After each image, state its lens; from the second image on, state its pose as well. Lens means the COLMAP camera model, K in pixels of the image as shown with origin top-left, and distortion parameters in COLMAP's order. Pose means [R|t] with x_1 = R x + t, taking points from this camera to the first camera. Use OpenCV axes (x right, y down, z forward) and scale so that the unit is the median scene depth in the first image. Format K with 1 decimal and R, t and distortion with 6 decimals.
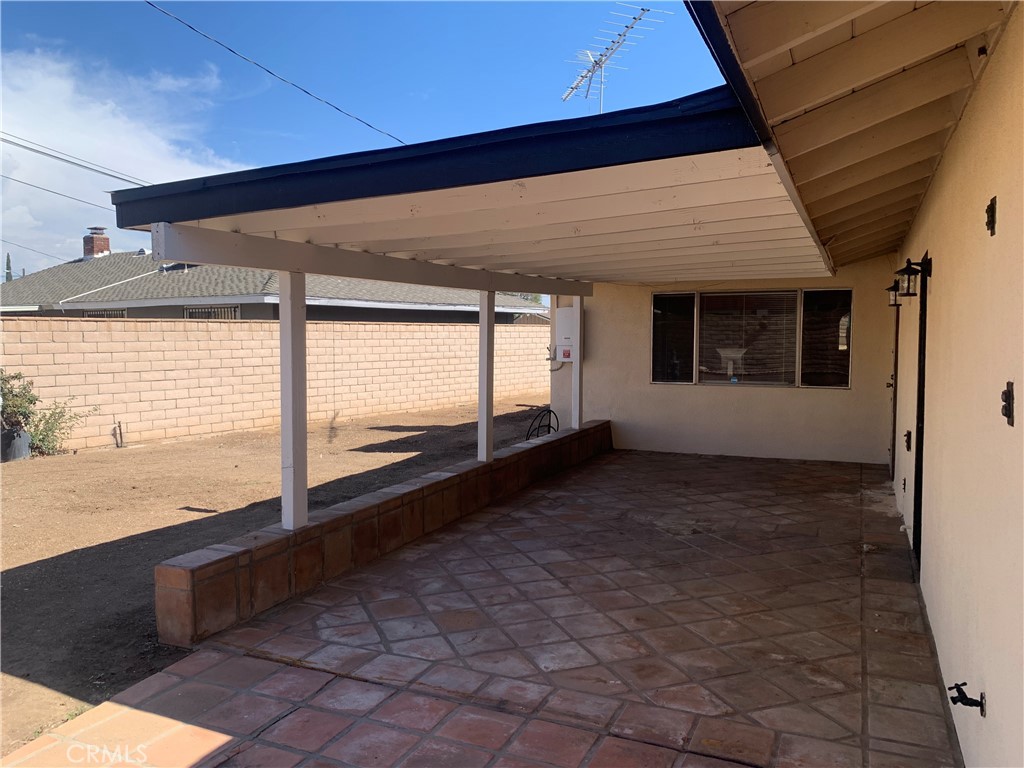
lens RADIAL K [[777.7, 0, 511.8], [0, 777.7, 383.9], [0, 0, 1]] dist [0.052310, -0.060931]
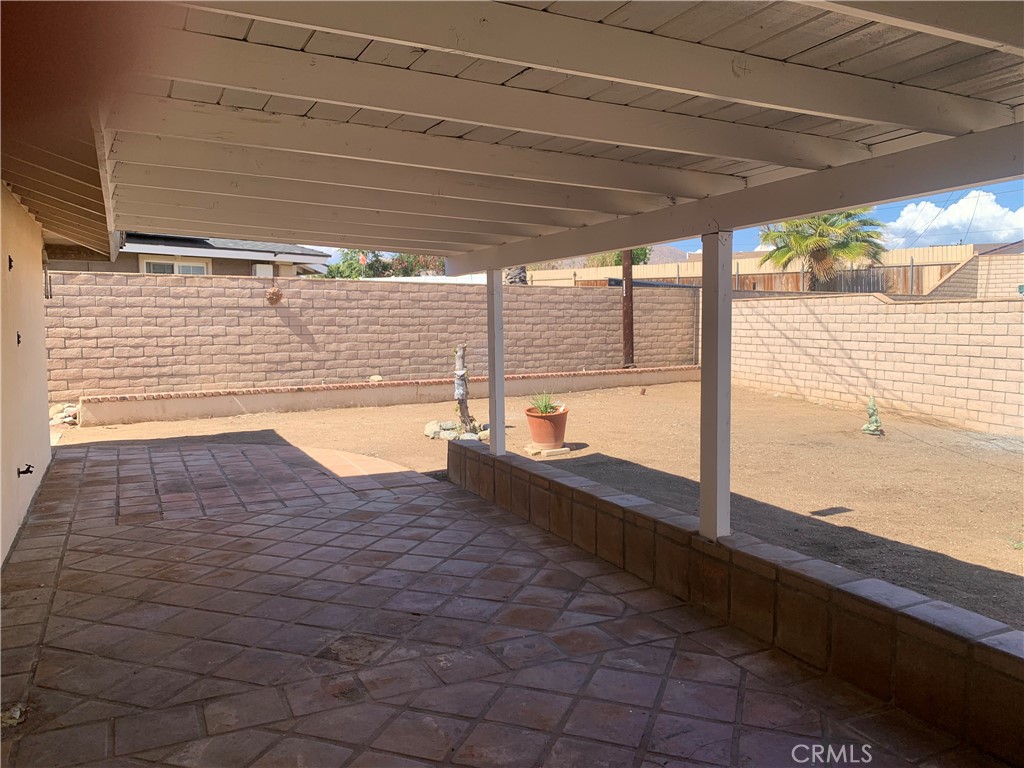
lens RADIAL K [[777.7, 0, 514.7], [0, 777.7, 382.7], [0, 0, 1]] dist [0.052310, -0.060931]
pose [[-0.641938, 0.062200, -0.764229, 0.771745], [-0.045319, 0.991884, 0.118796, -0.114449], [0.765416, 0.110894, -0.633909, 1.941160]]
